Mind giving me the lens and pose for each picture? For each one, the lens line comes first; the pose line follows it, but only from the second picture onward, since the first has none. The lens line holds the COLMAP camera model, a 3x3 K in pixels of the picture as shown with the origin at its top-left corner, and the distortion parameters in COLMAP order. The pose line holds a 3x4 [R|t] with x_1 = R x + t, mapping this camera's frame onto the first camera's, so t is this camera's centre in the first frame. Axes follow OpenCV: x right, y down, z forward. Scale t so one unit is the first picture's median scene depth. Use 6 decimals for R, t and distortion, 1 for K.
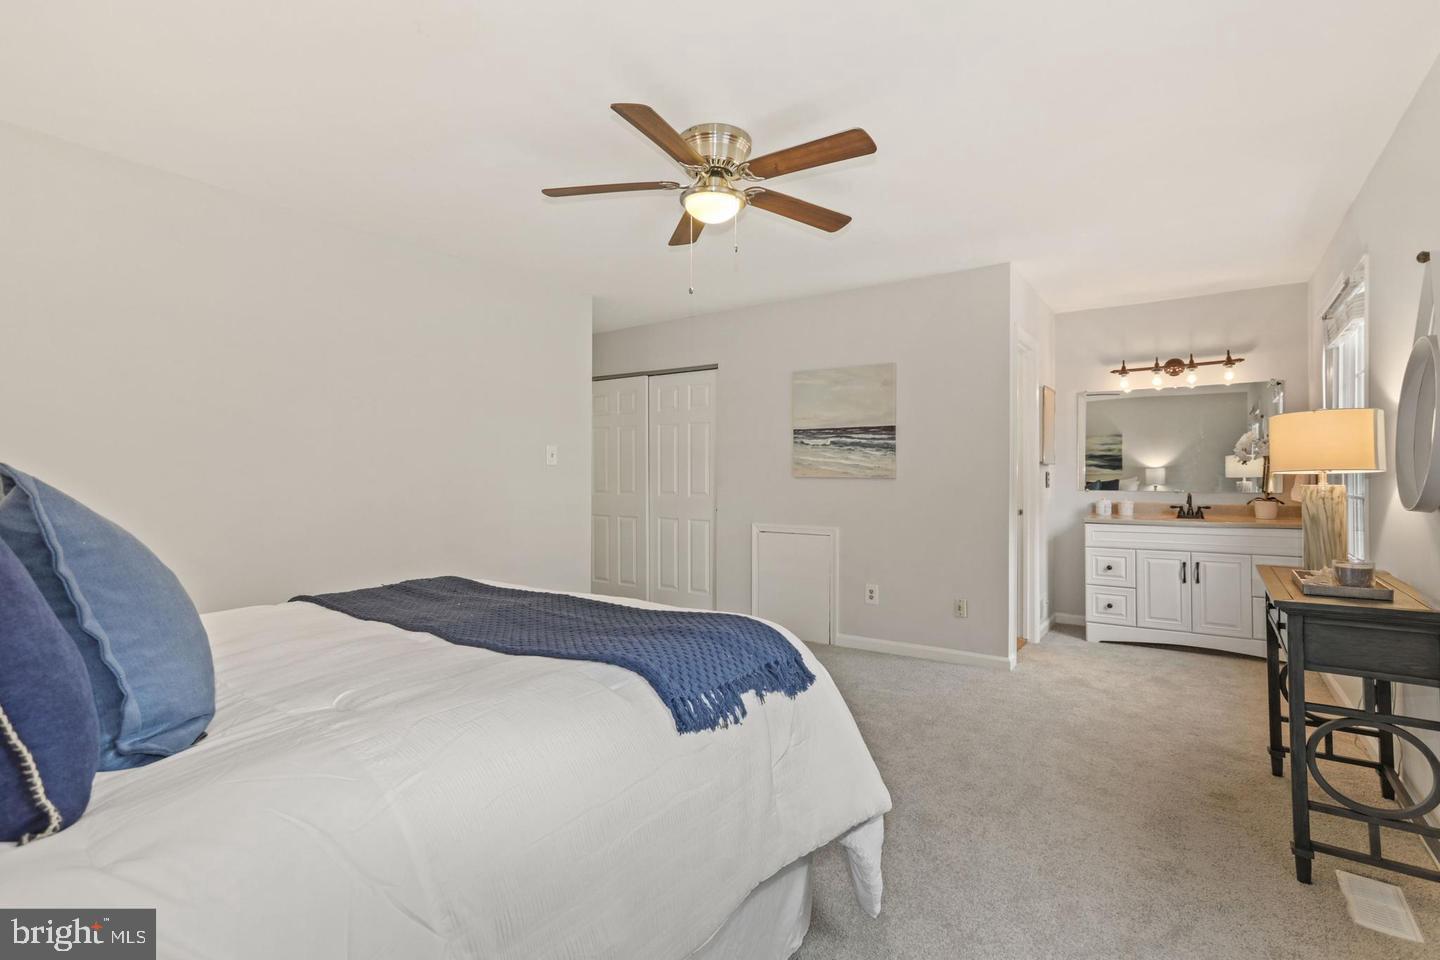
lens RADIAL K [[681.2, 0, 726.3], [0, 681.2, 485.9], [0, 0, 1]] dist [0.001939, 0.000515]
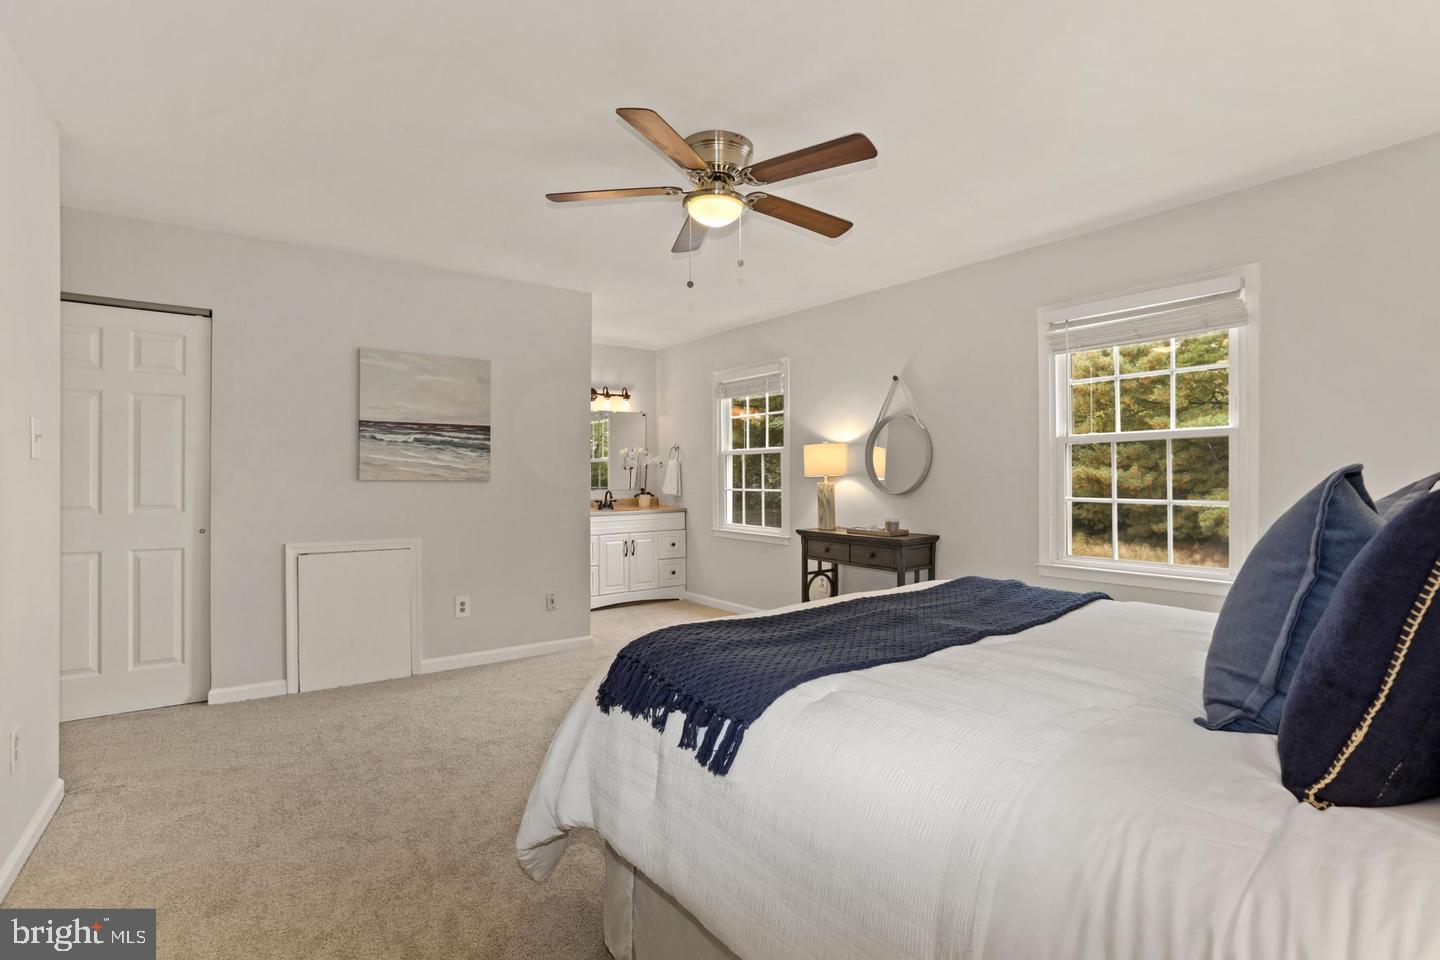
lens RADIAL K [[680.1, 0, 711.0], [0, 680.1, 484.2], [0, 0, 1]] dist [0.000409, 0.008730]
pose [[0.351430, -0.011111, 0.936148, -0.516113], [0.018427, 0.999818, 0.004949, -0.004903], [-0.936033, 0.015511, 0.351571, 0.350897]]
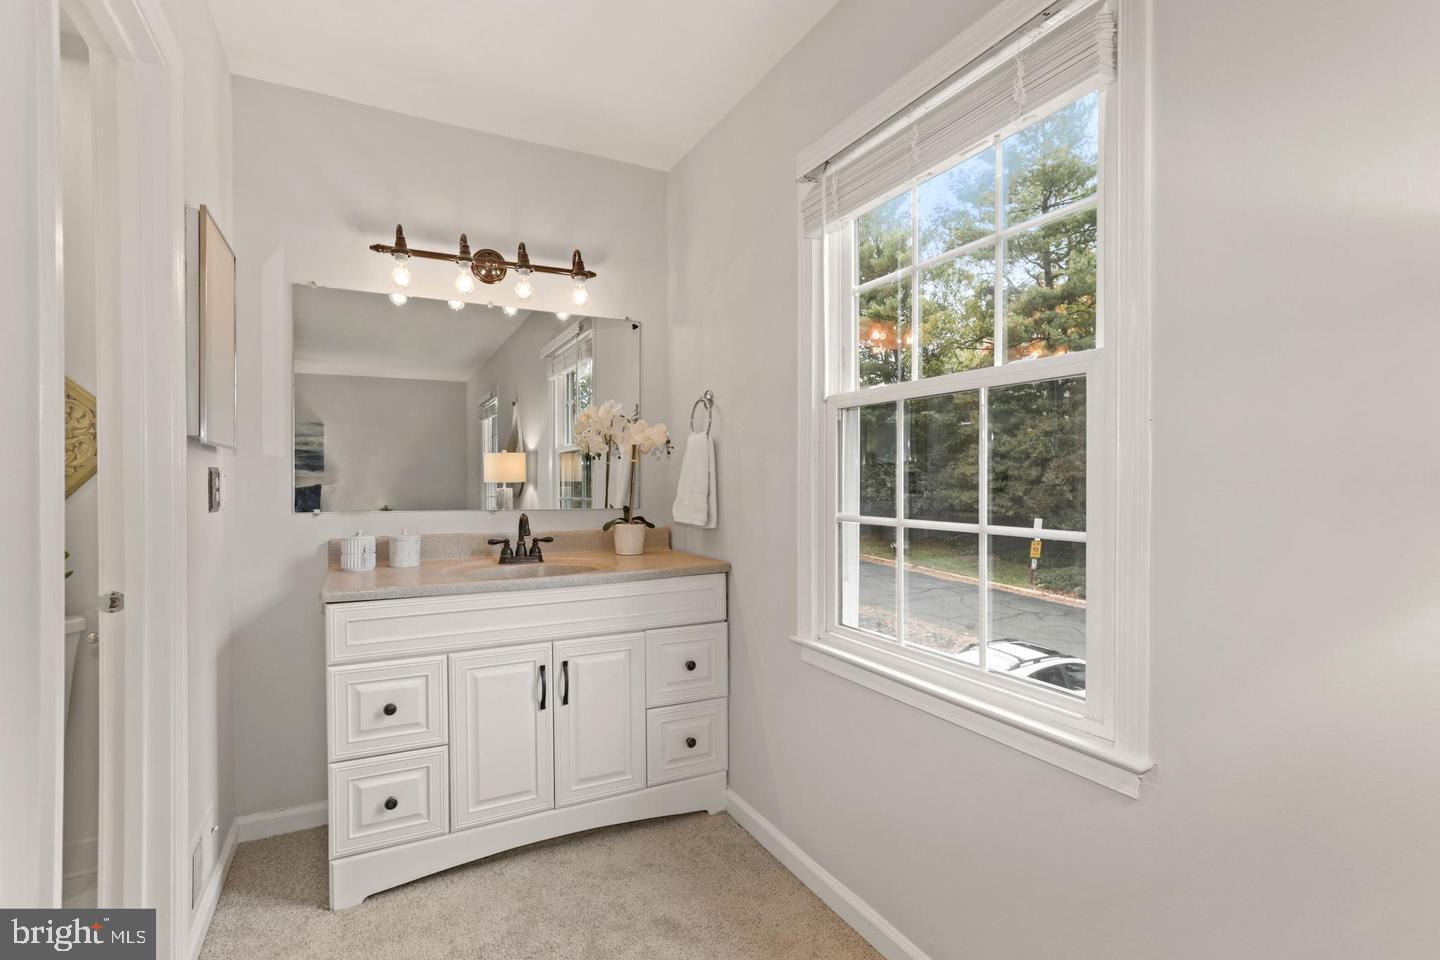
lens RADIAL K [[705.5, 0, 720.0], [0, 705.5, 480.0], [0, 0, 1]] dist [-0.003084, 0.000377]
pose [[0.481828, -0.000368, 0.876266, 0.297280], [0.012913, 0.999894, -0.006681, -0.009523], [-0.876171, 0.014534, 0.481782, 0.636564]]
